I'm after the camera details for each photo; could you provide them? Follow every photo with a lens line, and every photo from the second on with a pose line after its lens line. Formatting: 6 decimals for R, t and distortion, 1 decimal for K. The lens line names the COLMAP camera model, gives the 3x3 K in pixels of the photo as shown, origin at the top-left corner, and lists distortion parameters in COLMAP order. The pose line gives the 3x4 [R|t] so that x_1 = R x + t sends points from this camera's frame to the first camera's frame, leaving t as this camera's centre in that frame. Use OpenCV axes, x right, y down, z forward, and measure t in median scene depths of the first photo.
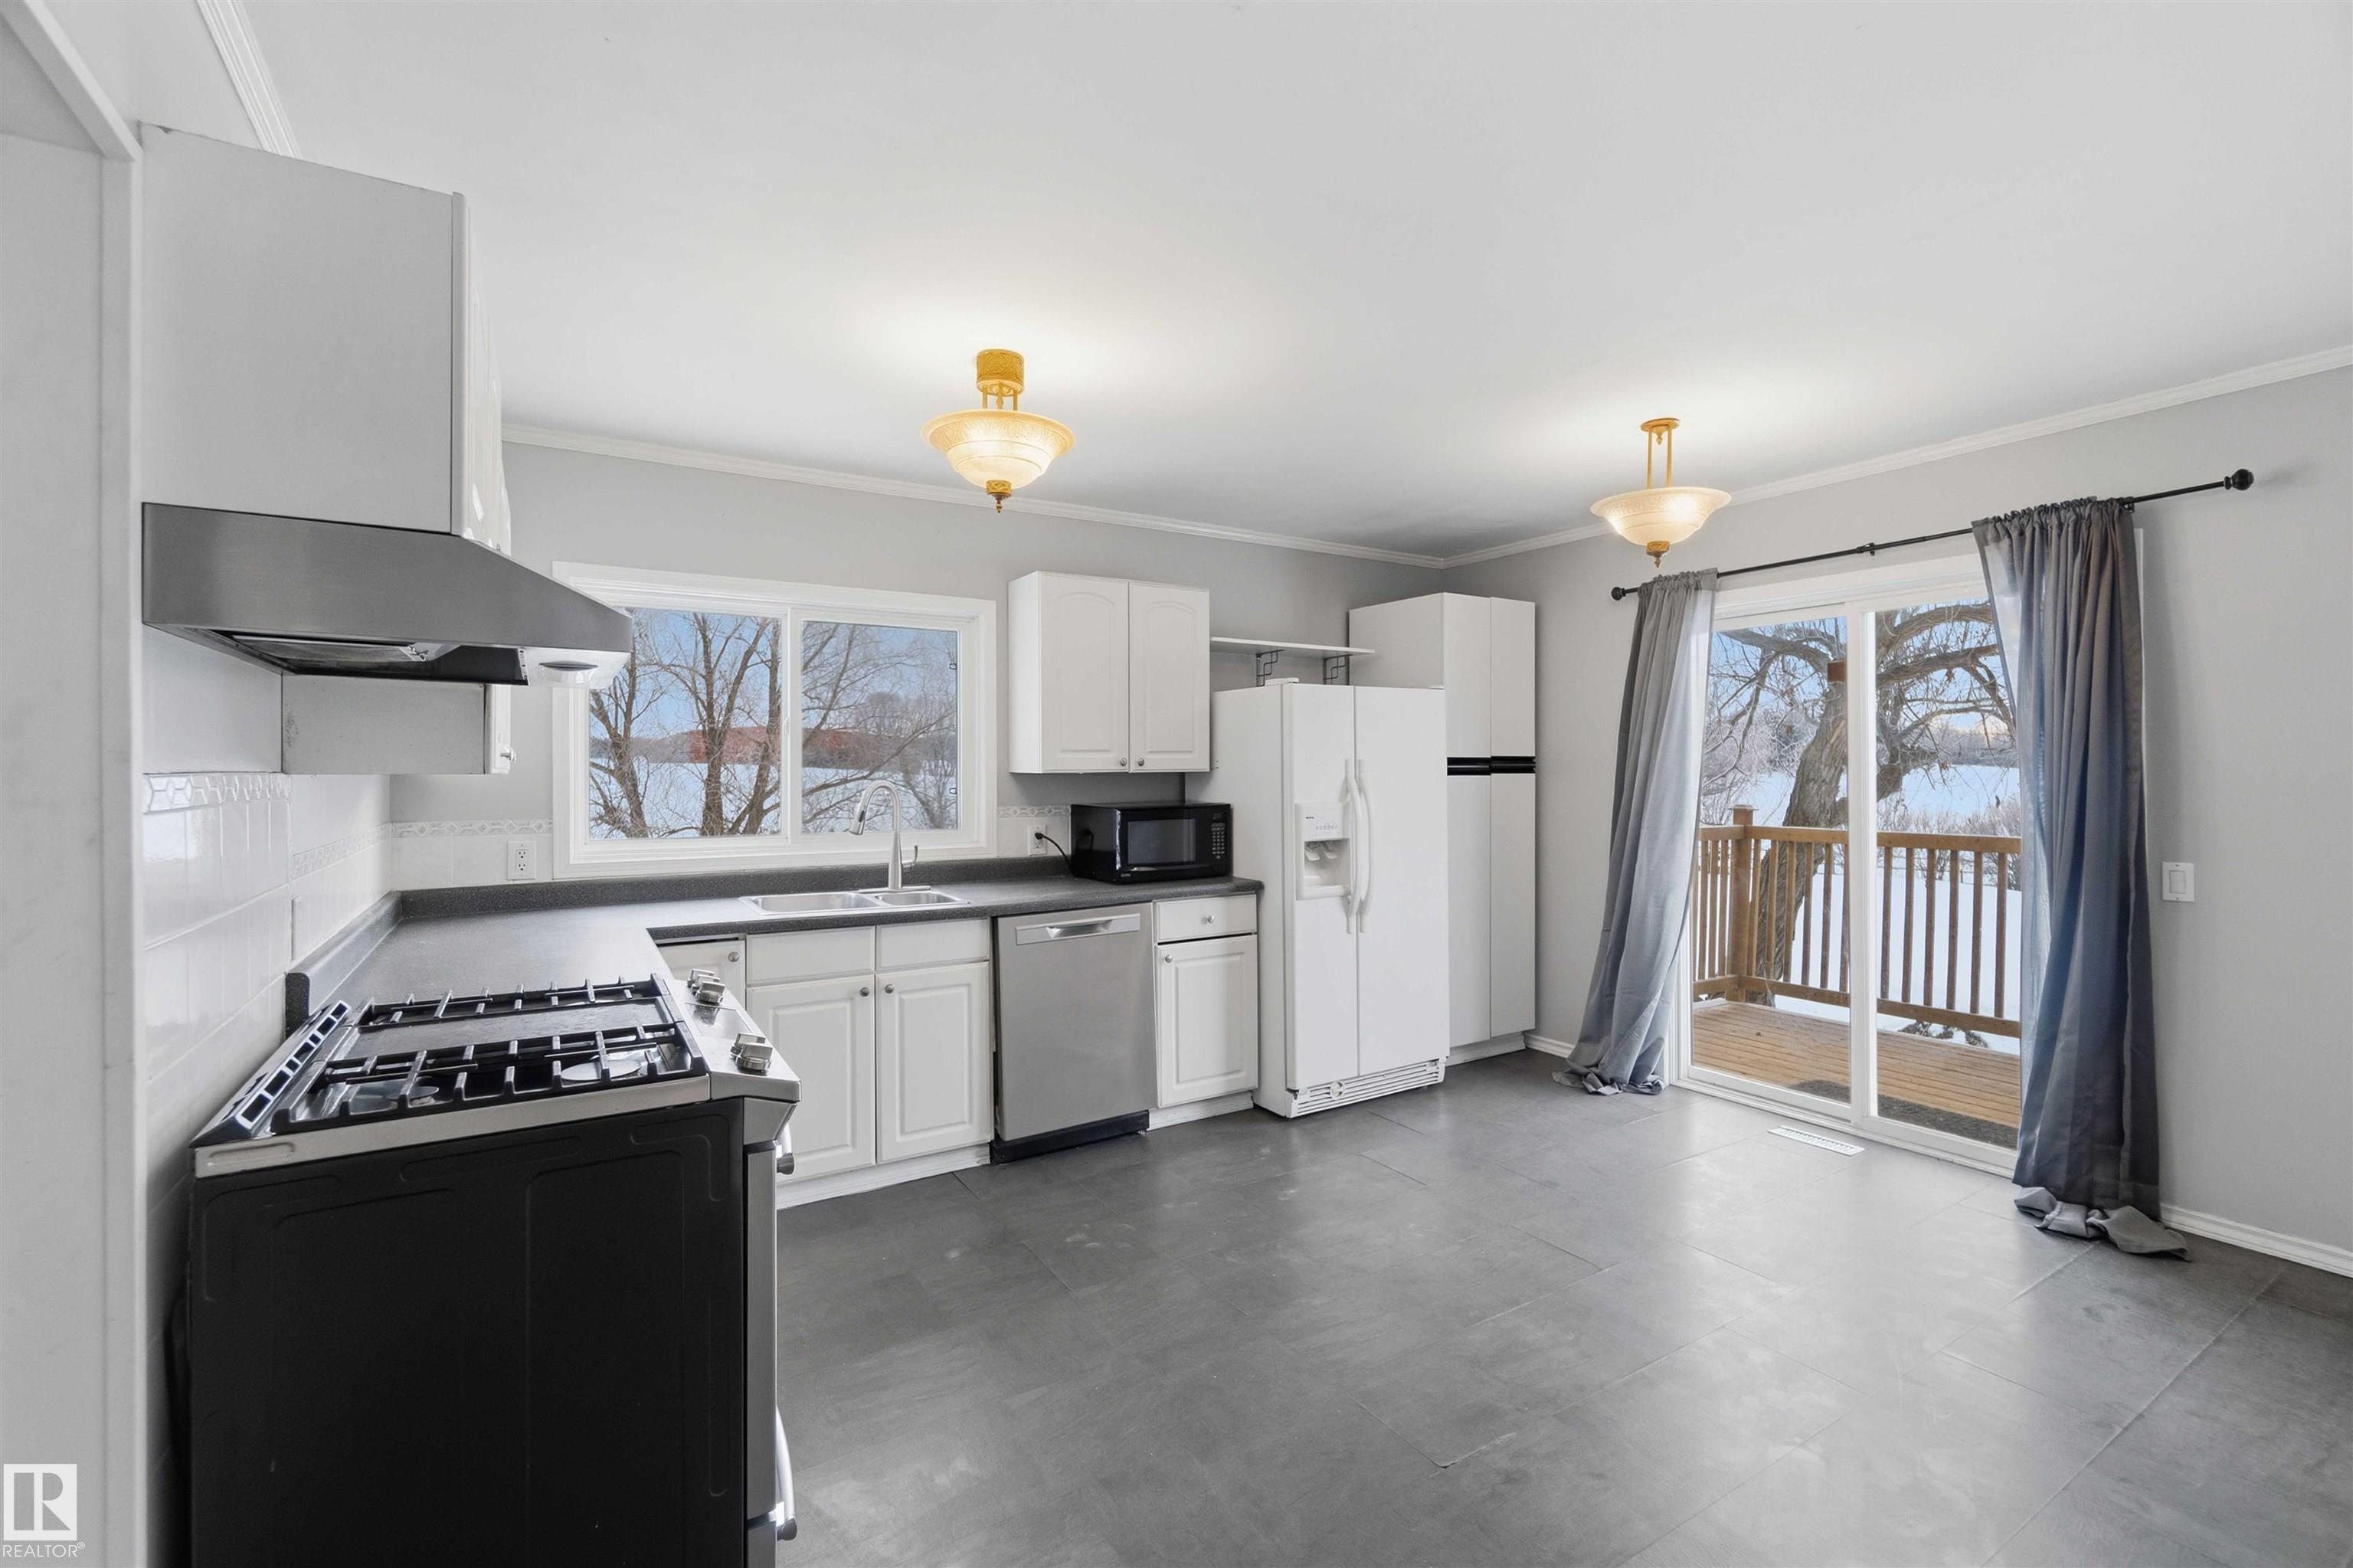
lens RADIAL K [[1031.1, 0, 1190.9], [0, 1031.1, 768.8], [0, 0, 1]] dist [-0.004458, 0.001187]
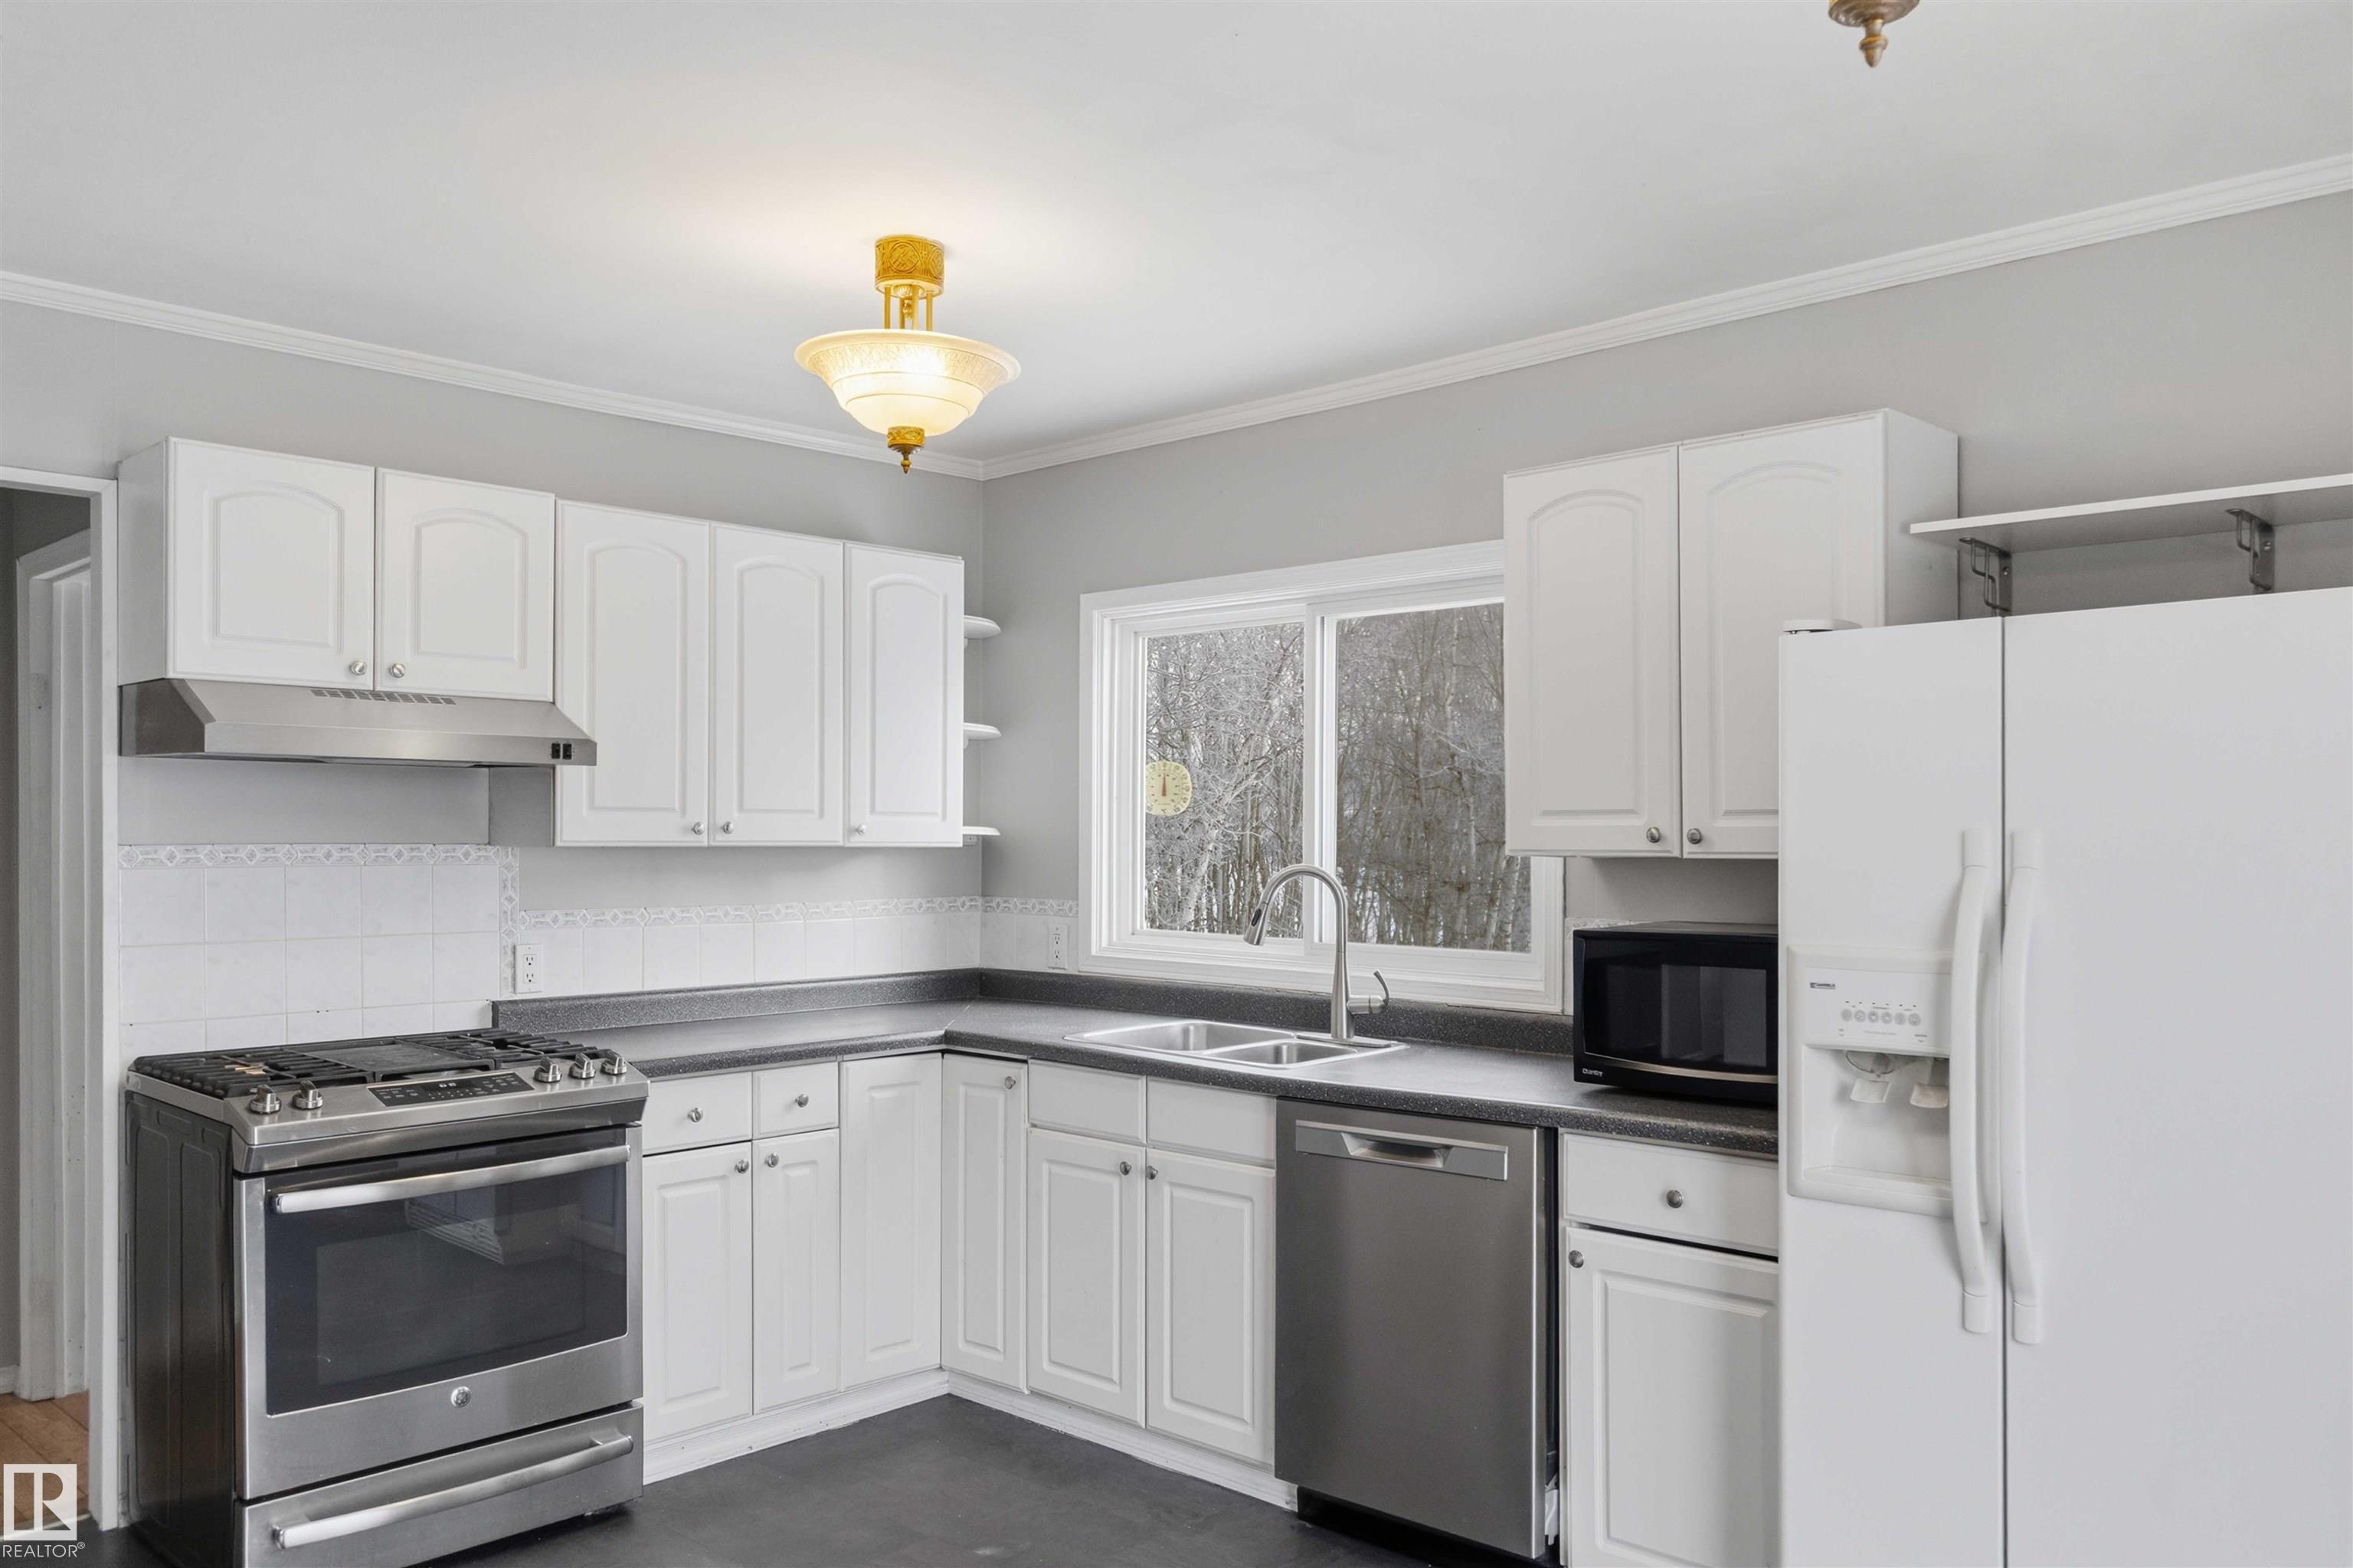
lens RADIAL K [[1752.3, 0, 1143.1], [0, 1752.3, 847.6], [0, 0, 1]] dist [-0.002890, 0.001294]
pose [[0.222076, 0.010289, -0.974975, 0.761213], [-0.004085, 0.999945, 0.009622, -0.008747], [0.975021, 0.001845, 0.222106, 0.689895]]
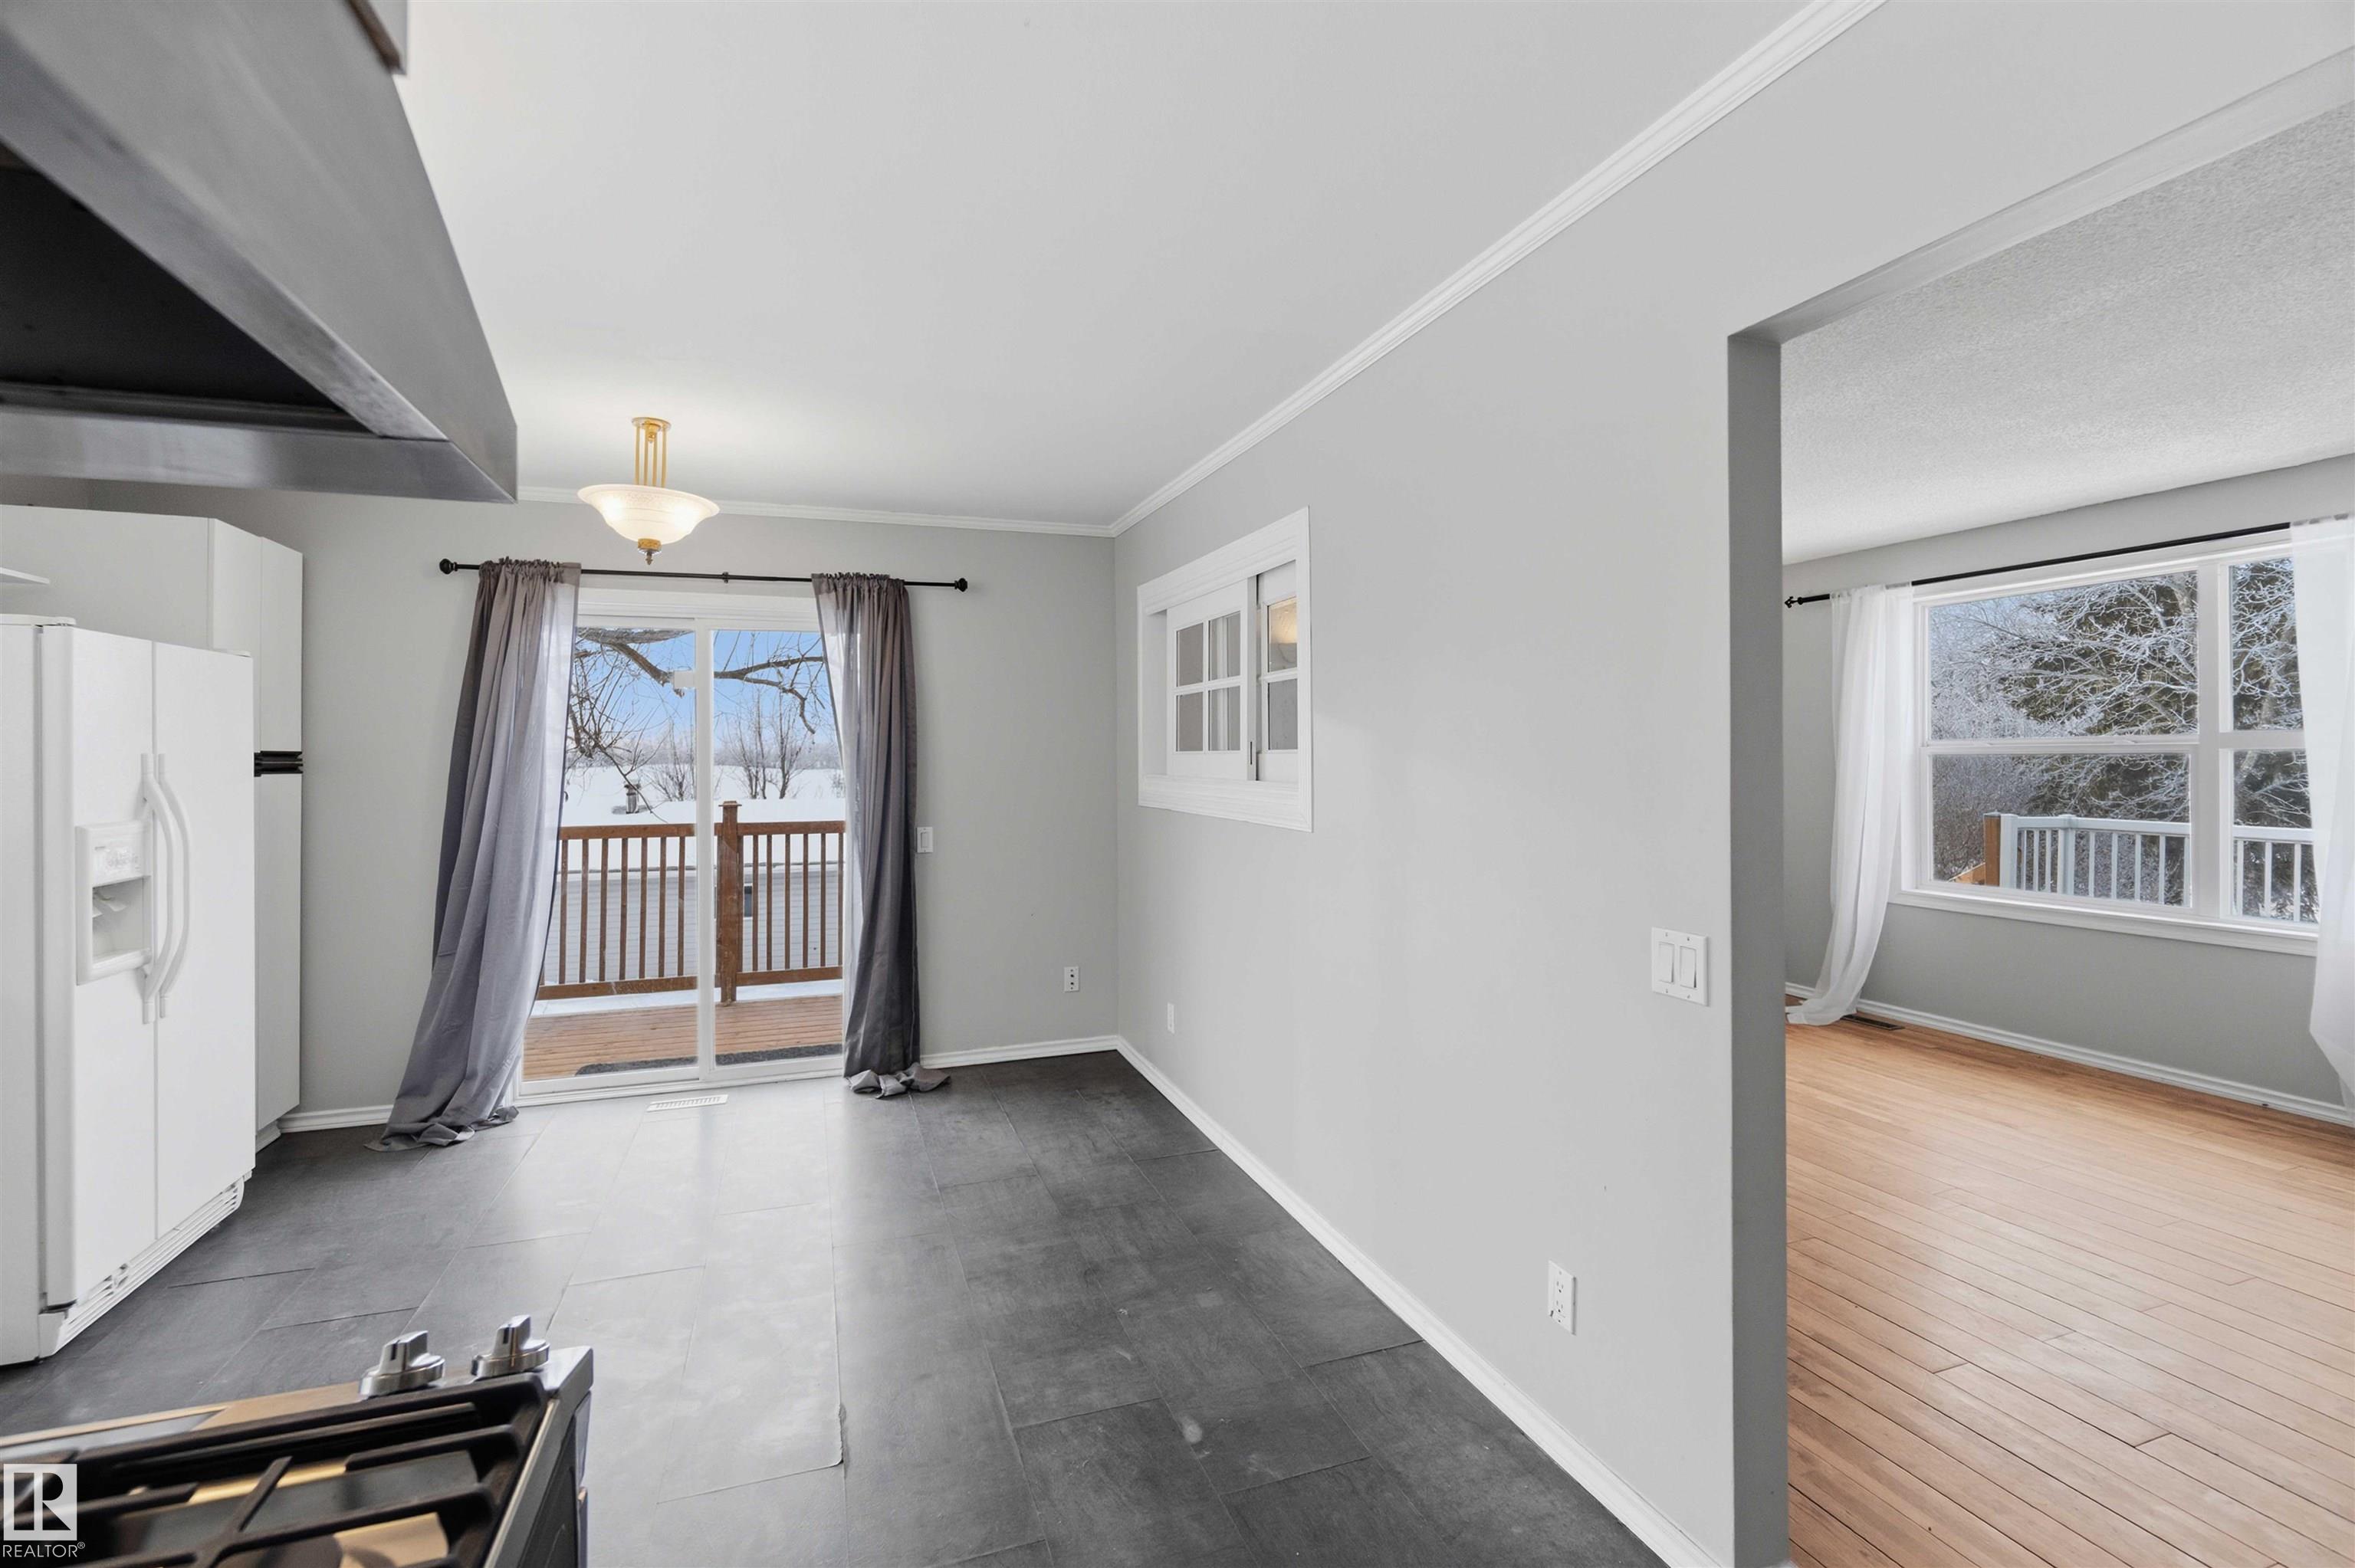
lens RADIAL K [[1031.8, 0, 1189.4], [0, 1031.8, 758.8], [0, 0, 1]] dist [-0.004458, 0.001187]
pose [[0.214412, 0.004760, 0.976732, -0.386137], [0.004005, 0.999975, -0.005753, 0.000552], [-0.976735, 0.005145, 0.214388, 0.257093]]
